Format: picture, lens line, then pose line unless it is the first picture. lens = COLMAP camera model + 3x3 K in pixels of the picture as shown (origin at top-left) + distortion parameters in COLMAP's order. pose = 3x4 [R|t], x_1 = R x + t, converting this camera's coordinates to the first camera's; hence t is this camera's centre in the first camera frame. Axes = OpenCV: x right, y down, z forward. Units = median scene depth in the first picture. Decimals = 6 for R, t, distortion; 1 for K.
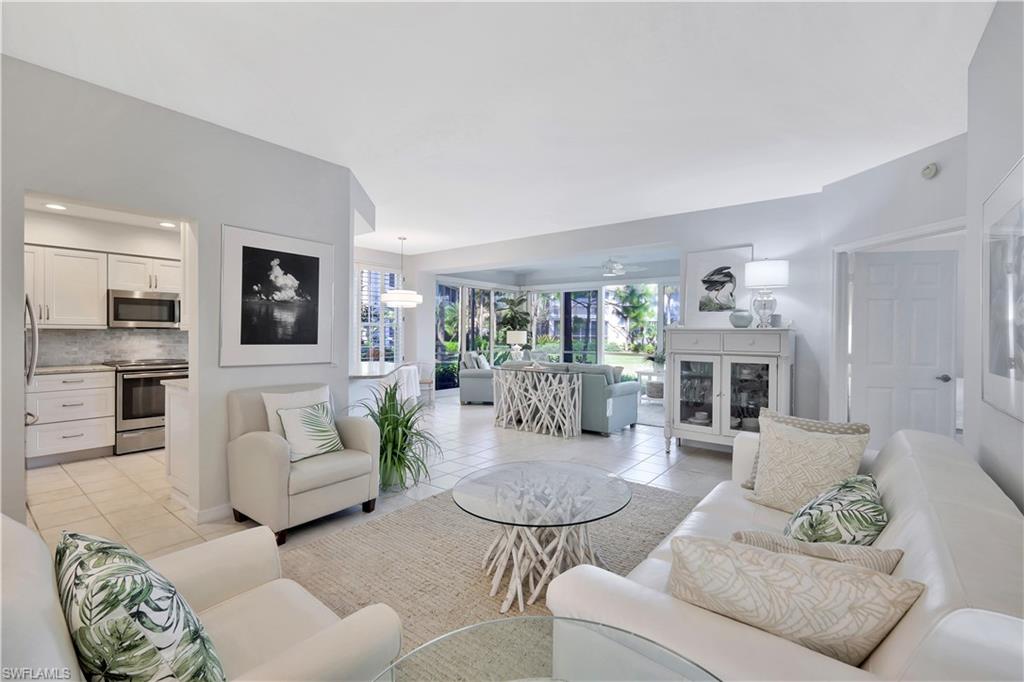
lens RADIAL K [[444.0, 0, 514.8], [0, 444.0, 336.1], [0, 0, 1]] dist [0.002688, 0.000686]
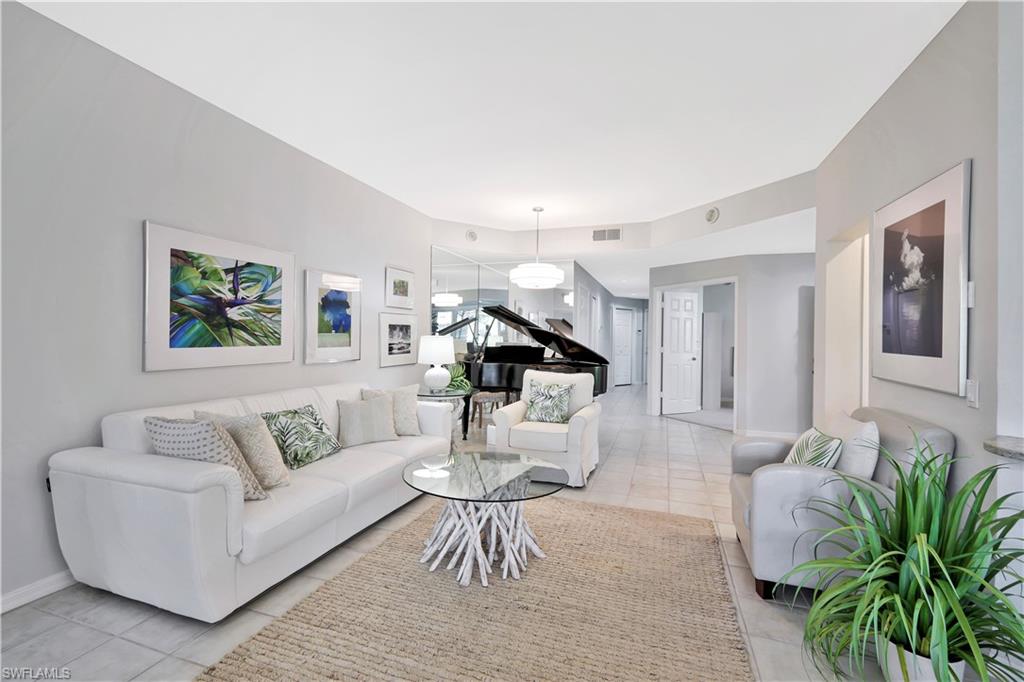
lens RADIAL K [[444.0, 0, 514.8], [0, 444.0, 336.1], [0, 0, 1]] dist [0.002688, 0.000686]
pose [[-0.944655, -0.024140, -0.327175, 0.176026], [-0.027131, 0.999621, 0.004580, 0.002329], [0.326940, 0.013204, -0.944953, 1.014824]]
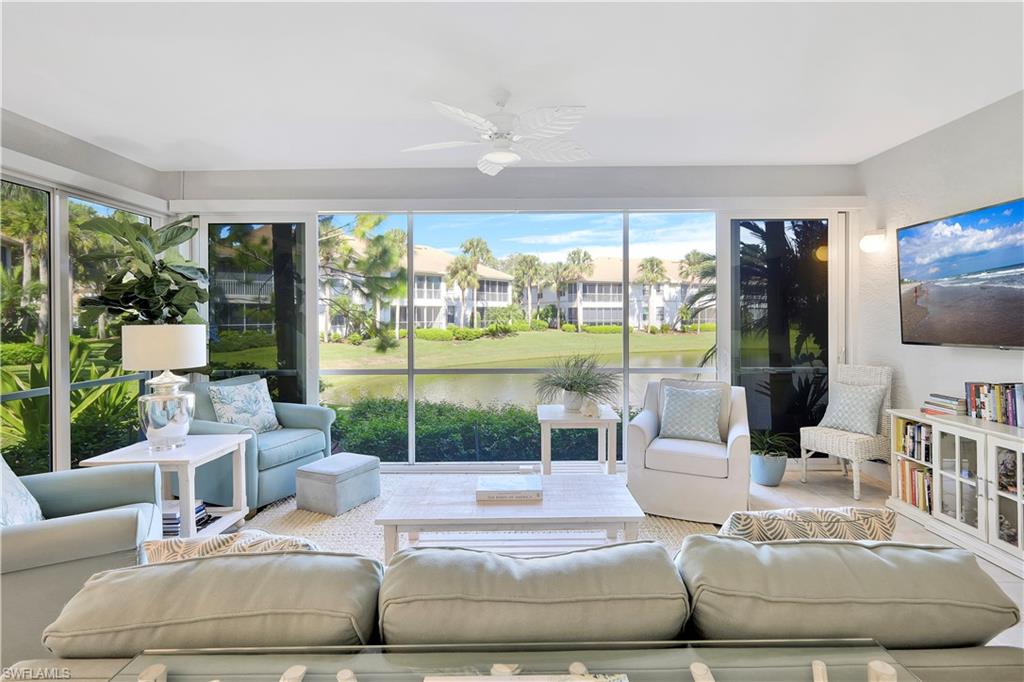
lens RADIAL K [[491.7, 0, 522.3], [0, 491.7, 320.6], [0, 0, 1]] dist [0.002211, 0.000240]
pose [[0.789785, -0.019319, 0.613080, -0.016623], [0.020803, 0.999773, 0.004706, -0.021850], [-0.613031, 0.009038, 0.790007, 1.135044]]
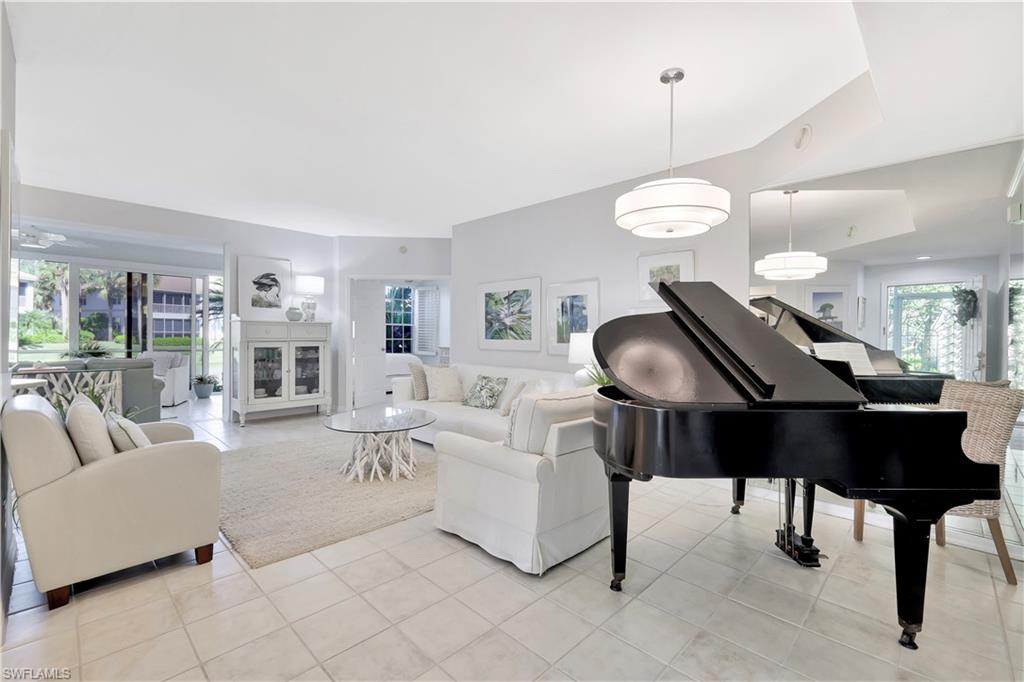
lens RADIAL K [[444.0, 0, 514.8], [0, 444.0, 336.1], [0, 0, 1]] dist [0.002688, 0.000686]
pose [[0.106212, -0.013447, 0.994253, -0.752565], [-0.002396, 0.999902, 0.013779, 0.006092], [-0.994341, -0.003846, 0.106169, 0.169405]]
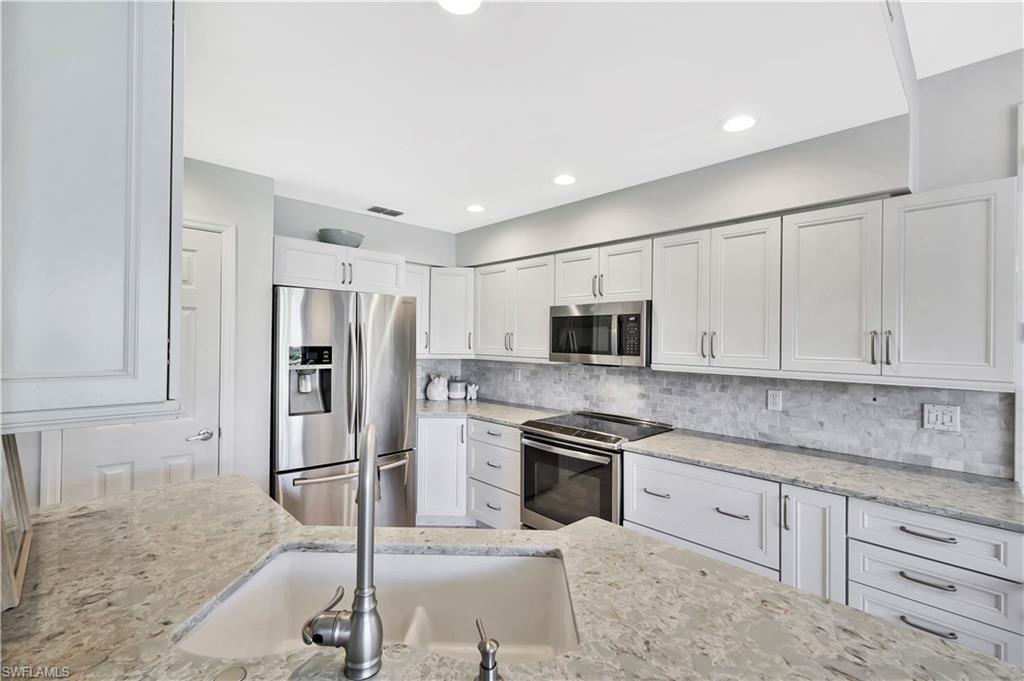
lens RADIAL K [[444.0, 0, 514.8], [0, 444.0, 335.6], [0, 0, 1]] dist [0.002688, 0.000686]
pose [[-0.137552, -0.018988, -0.990312, -0.231246], [-0.023499, 0.999597, -0.015902, -0.046813], [0.990216, 0.021084, -0.137943, 1.017348]]
